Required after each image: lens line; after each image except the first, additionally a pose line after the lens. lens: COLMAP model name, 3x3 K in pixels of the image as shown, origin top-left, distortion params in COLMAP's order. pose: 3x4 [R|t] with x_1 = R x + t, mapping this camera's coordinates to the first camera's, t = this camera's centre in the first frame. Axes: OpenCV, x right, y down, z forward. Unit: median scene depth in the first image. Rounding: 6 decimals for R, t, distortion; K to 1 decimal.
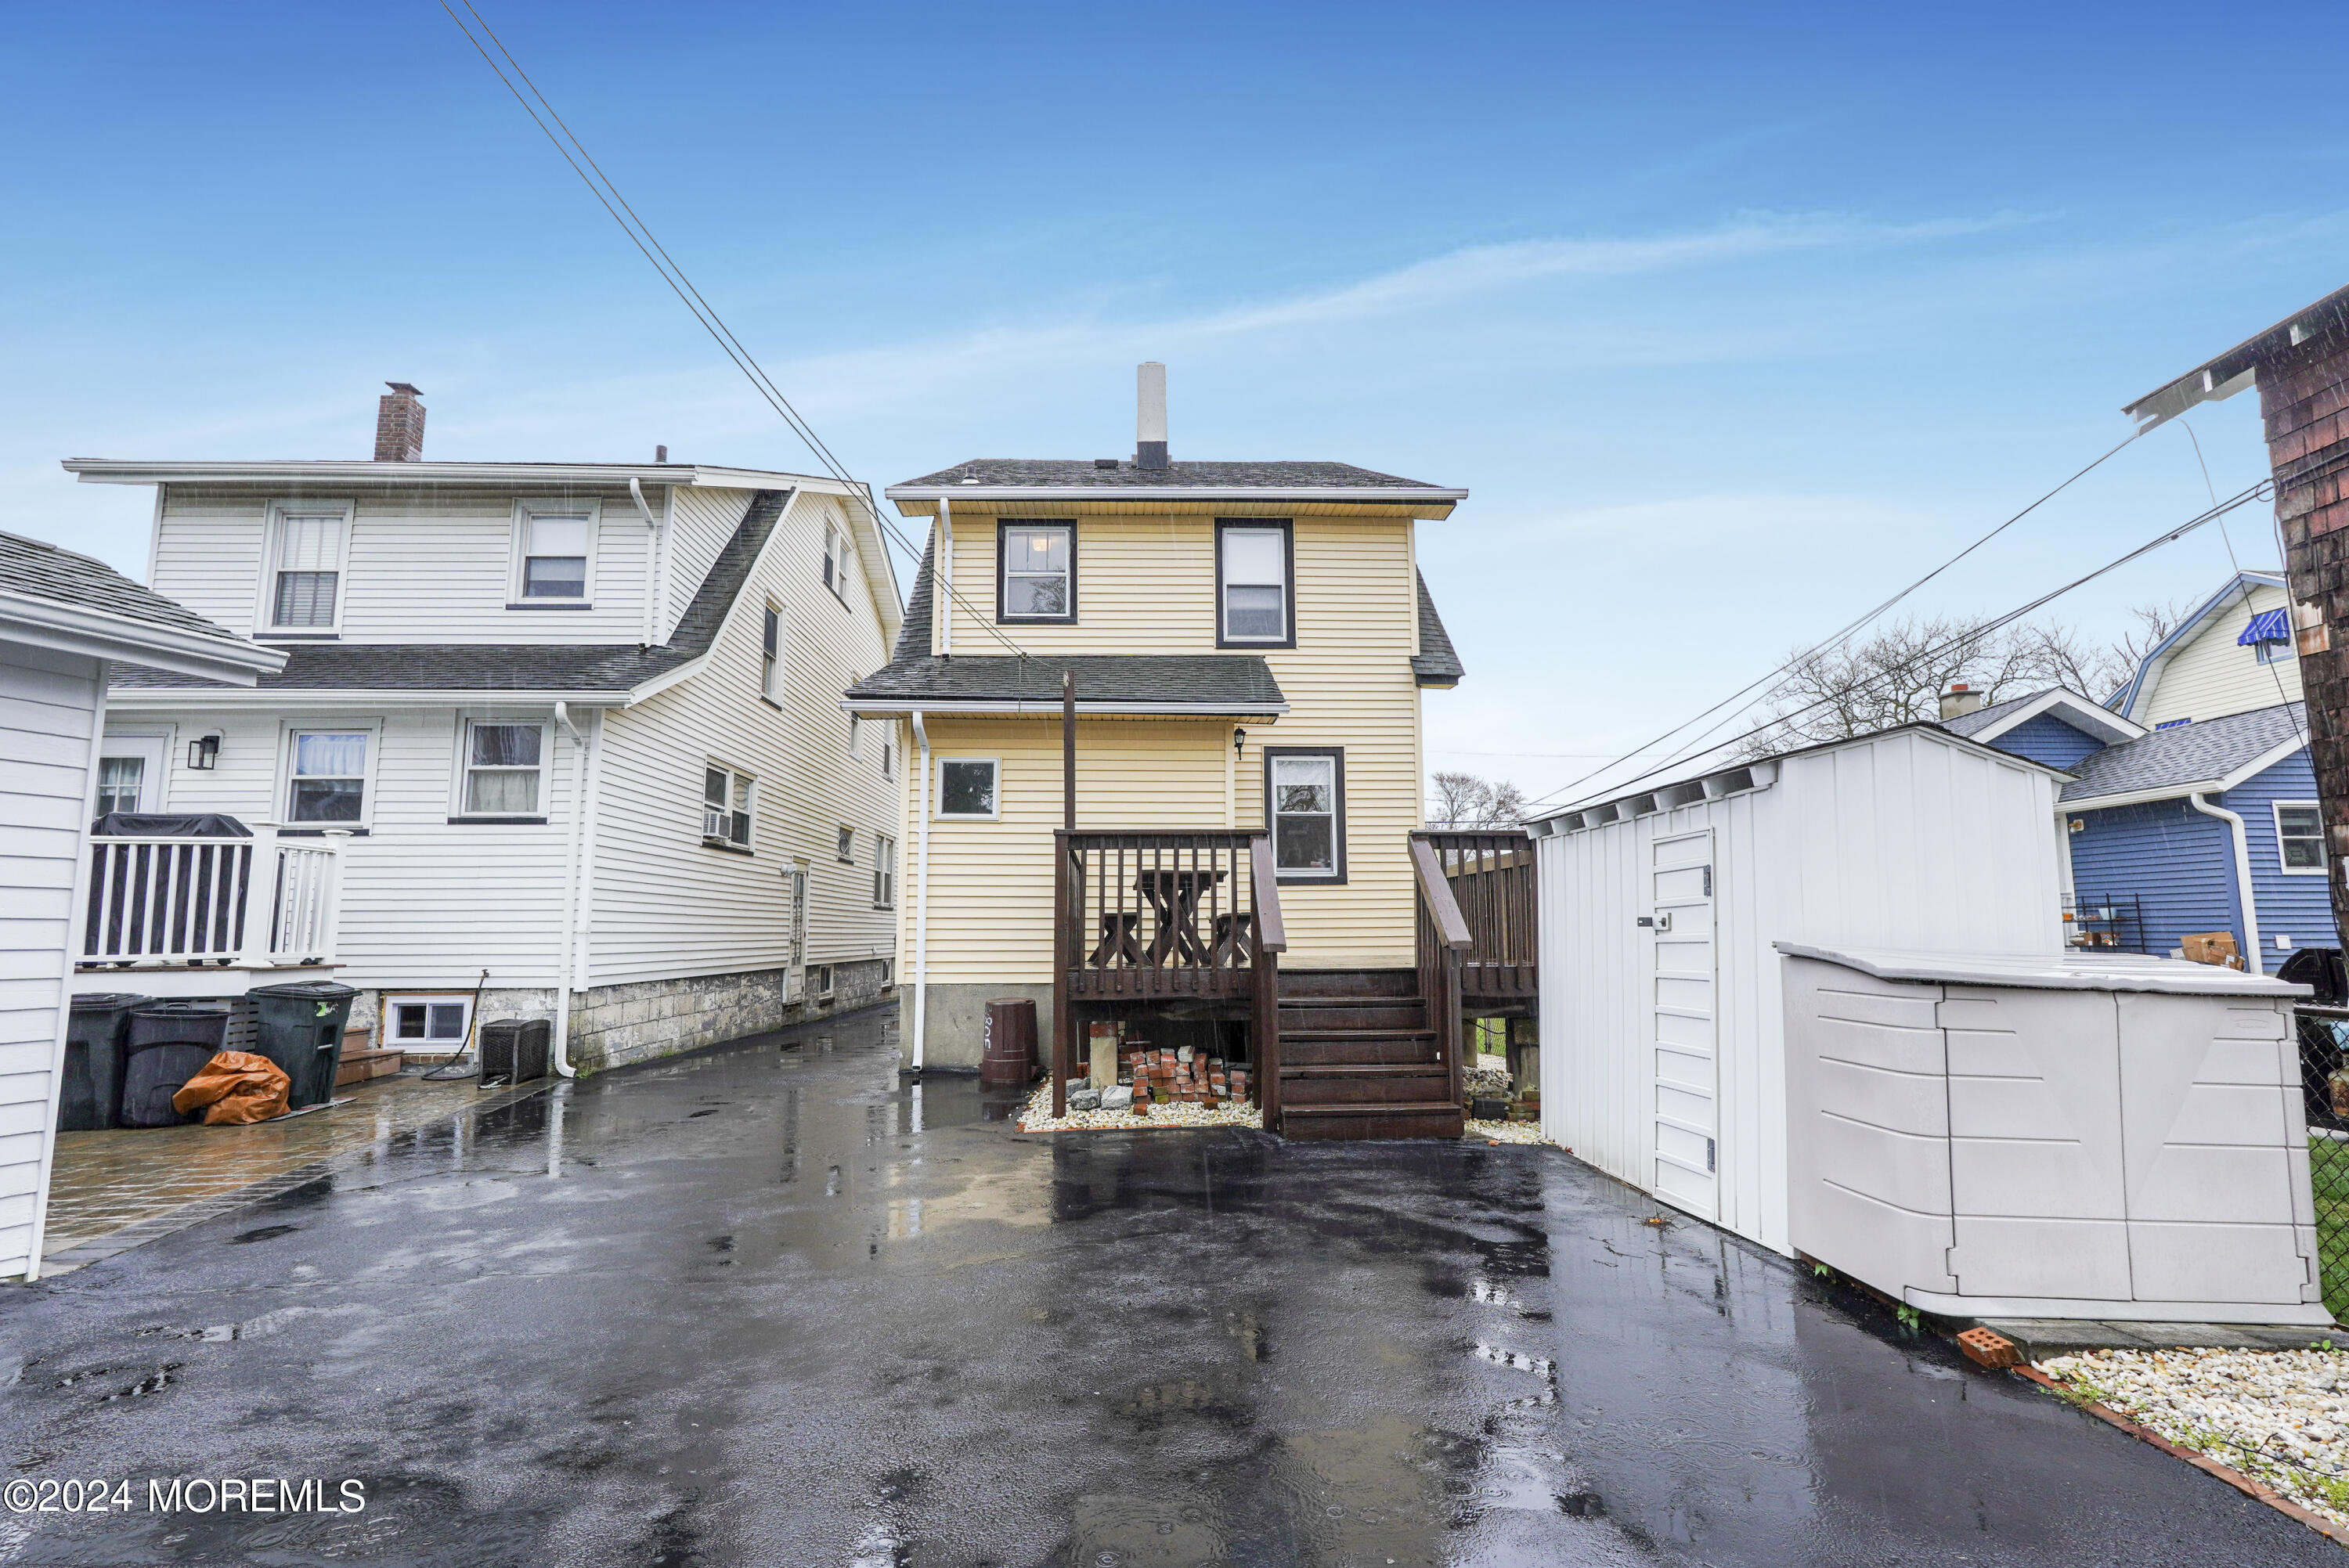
lens RADIAL K [[1108.5, 0, 1174.5], [0, 1108.5, 784.0], [0, 0, 1]] dist [-0.004481, 0.000148]
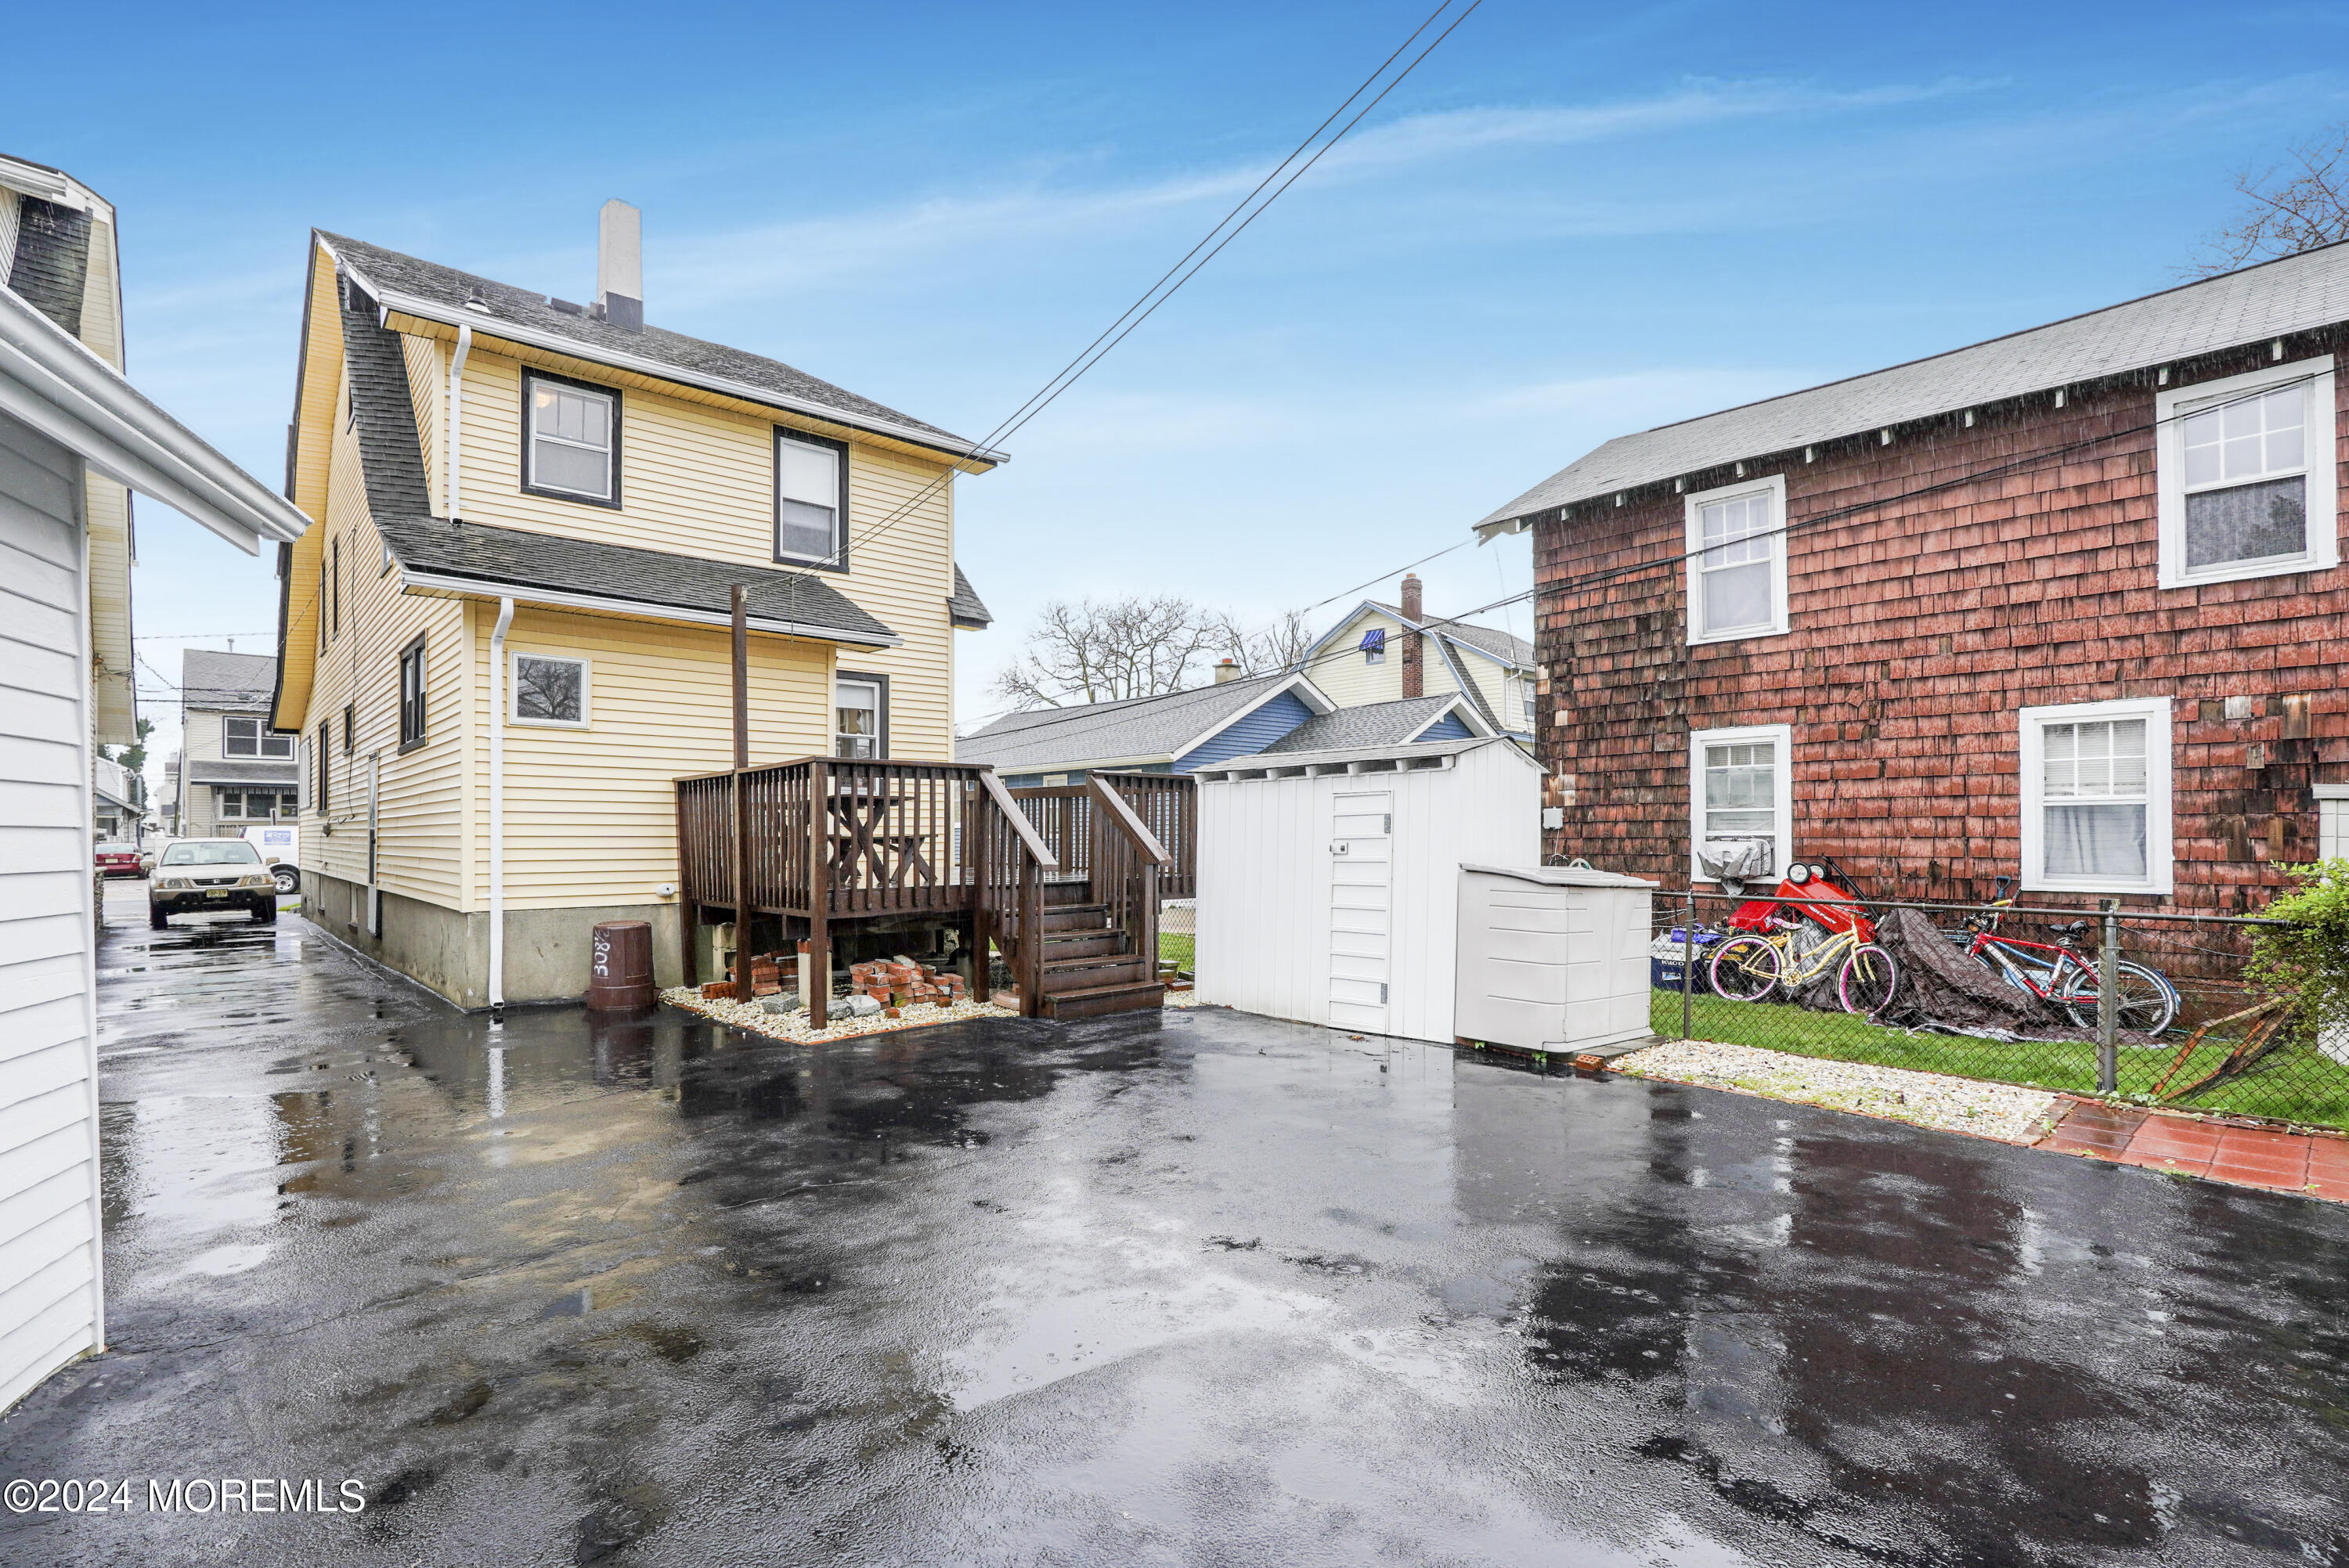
lens RADIAL K [[1105.1, 0, 1172.7], [0, 1105.1, 823.9], [0, 0, 1]] dist [-0.013784, 0.000198]
pose [[0.760828, 0.007077, 0.648915, -0.373191], [-0.086943, 0.992038, 0.091118, -0.013599], [-0.643103, -0.125744, 0.755385, 0.005599]]
